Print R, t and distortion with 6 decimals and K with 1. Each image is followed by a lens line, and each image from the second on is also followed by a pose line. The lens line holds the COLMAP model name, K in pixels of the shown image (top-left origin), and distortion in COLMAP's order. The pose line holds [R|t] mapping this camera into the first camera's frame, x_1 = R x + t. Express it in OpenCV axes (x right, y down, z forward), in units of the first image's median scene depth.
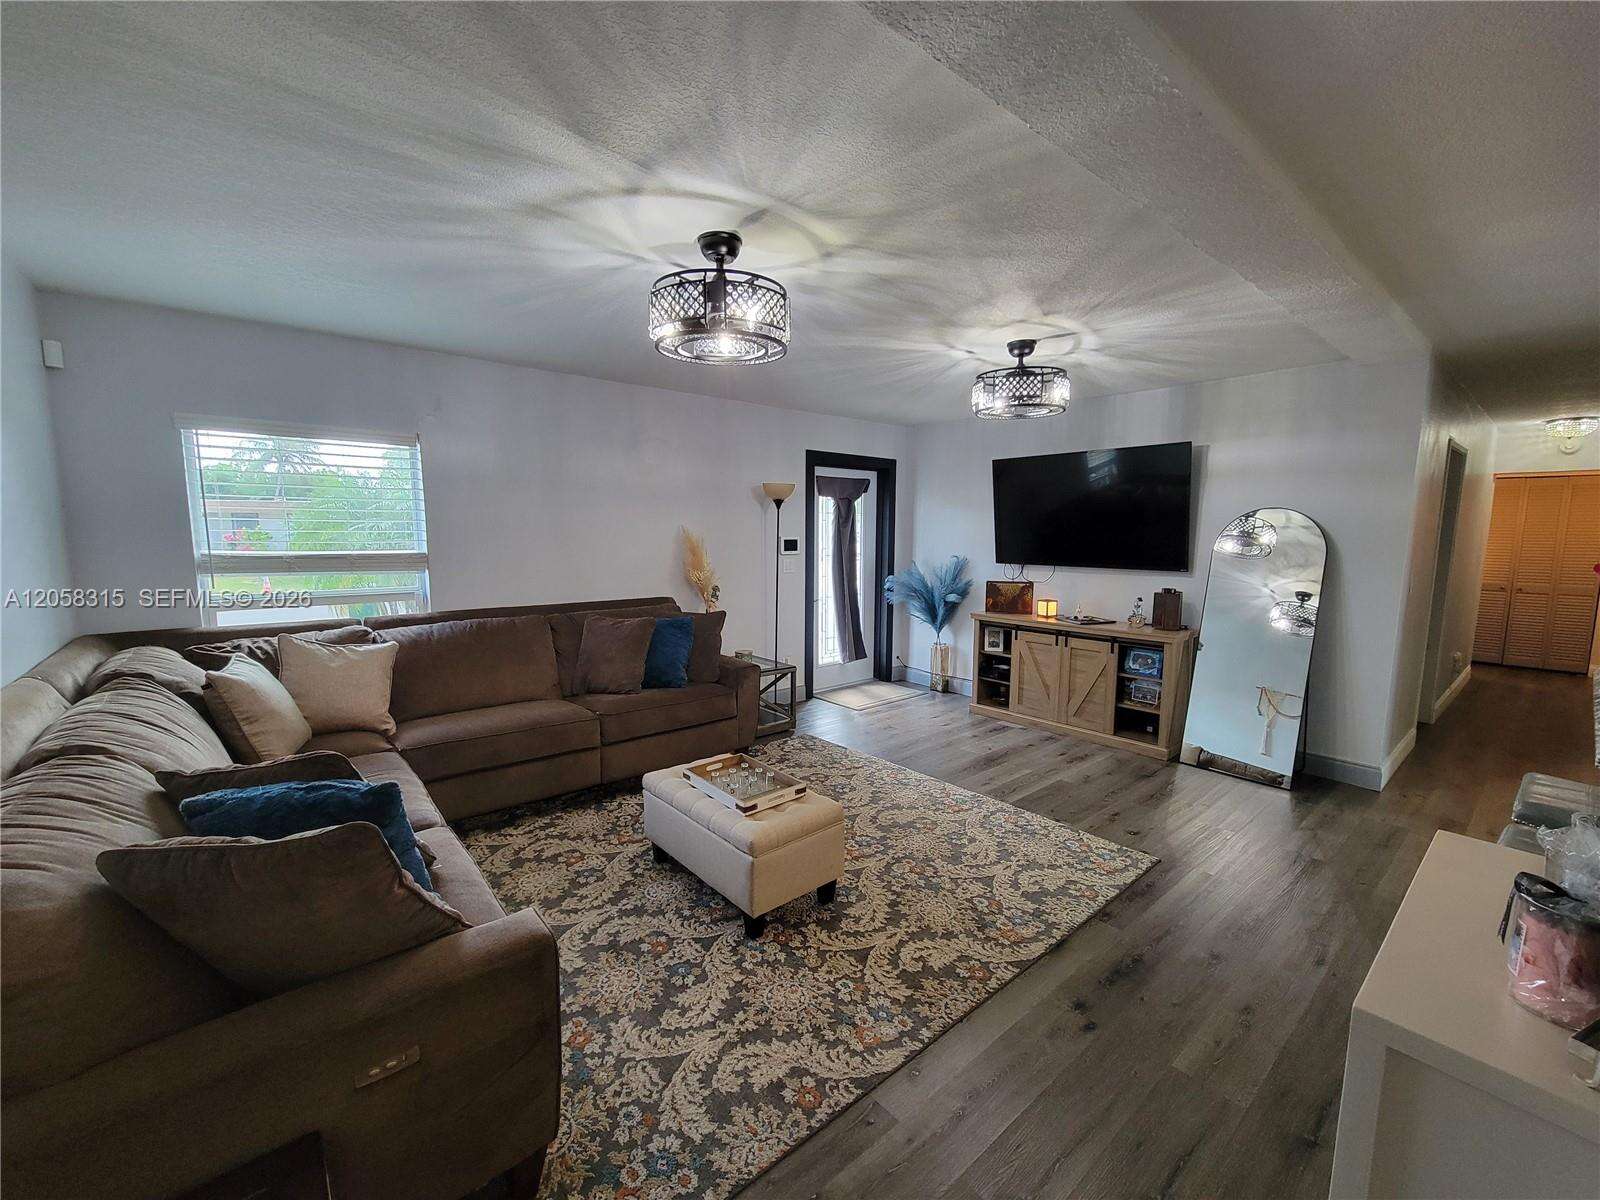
lens RADIAL K [[652.3, 0, 800.8], [0, 652.3, 605.1], [0, 0, 1]] dist [-0.001129, 0.000760]
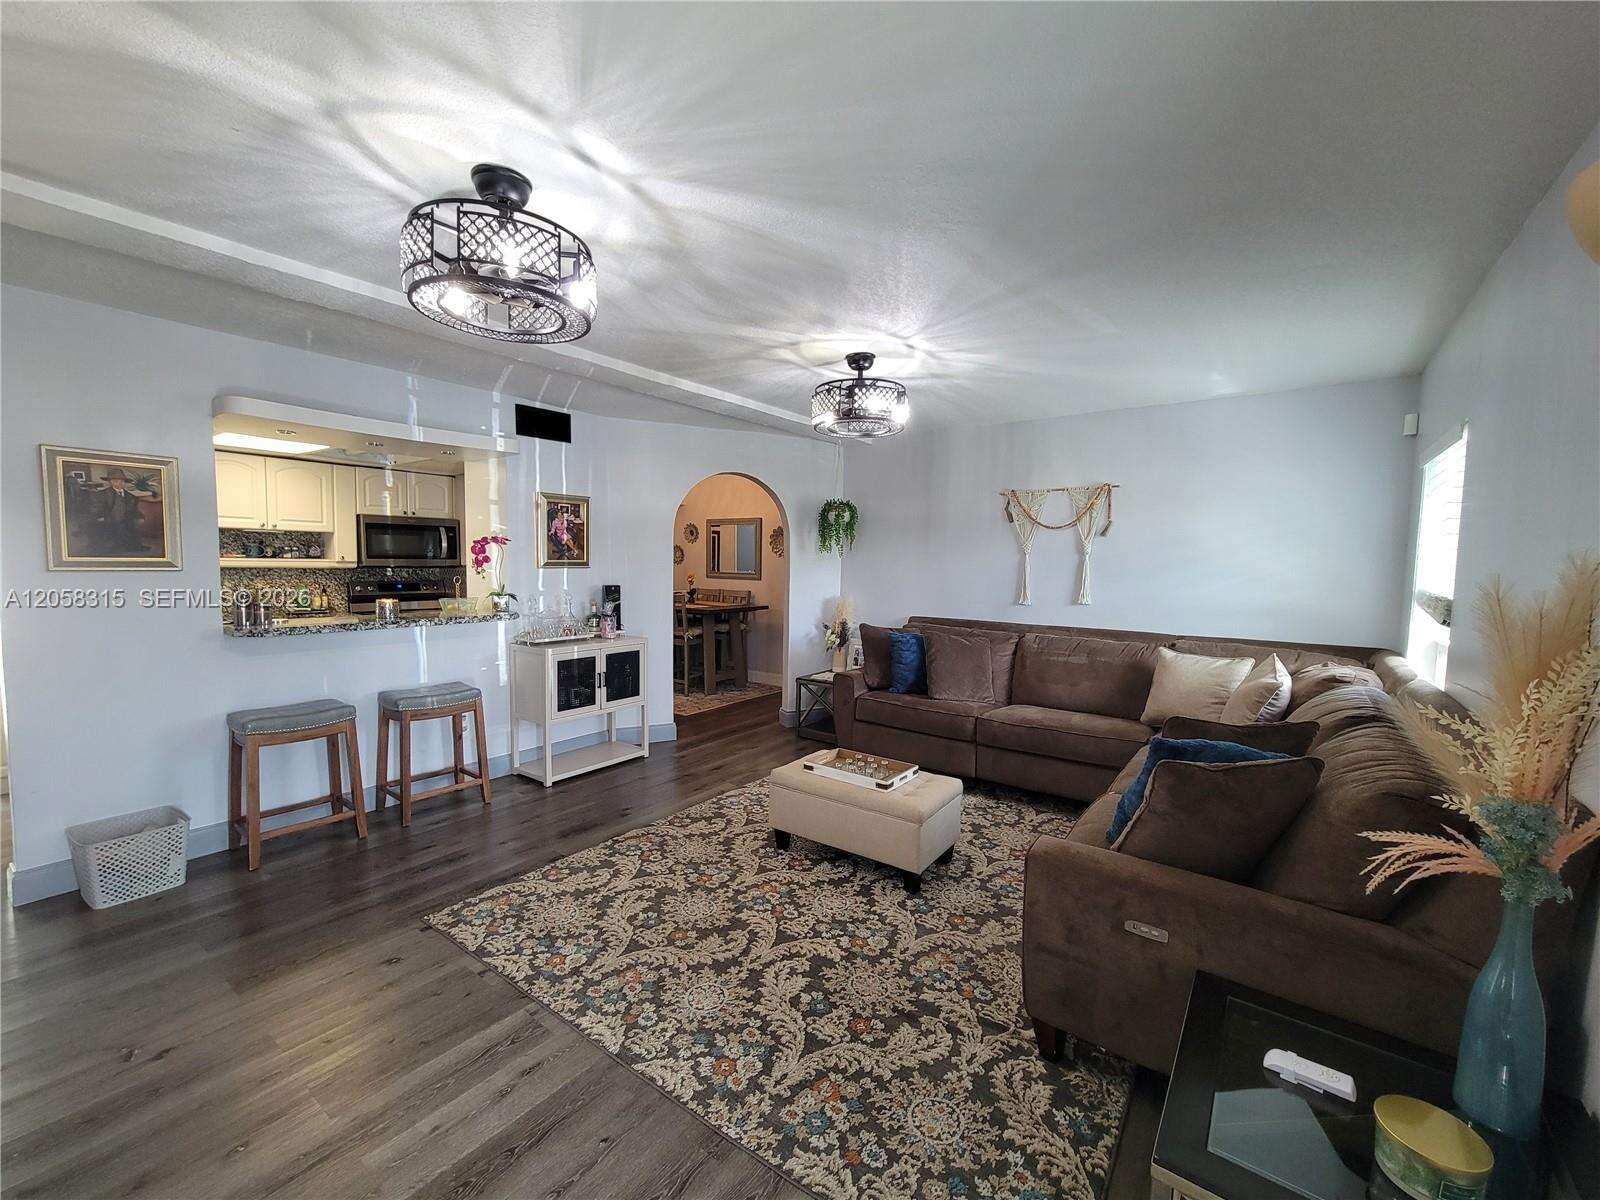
lens RADIAL K [[652.3, 0, 799.3], [0, 652.3, 609.3], [0, 0, 1]] dist [-0.001129, 0.000760]
pose [[-0.972317, -0.002465, -0.233651, 0.321249], [-0.049283, 0.979614, 0.194751, -0.252038], [0.228408, 0.200875, -0.952617, 2.253460]]
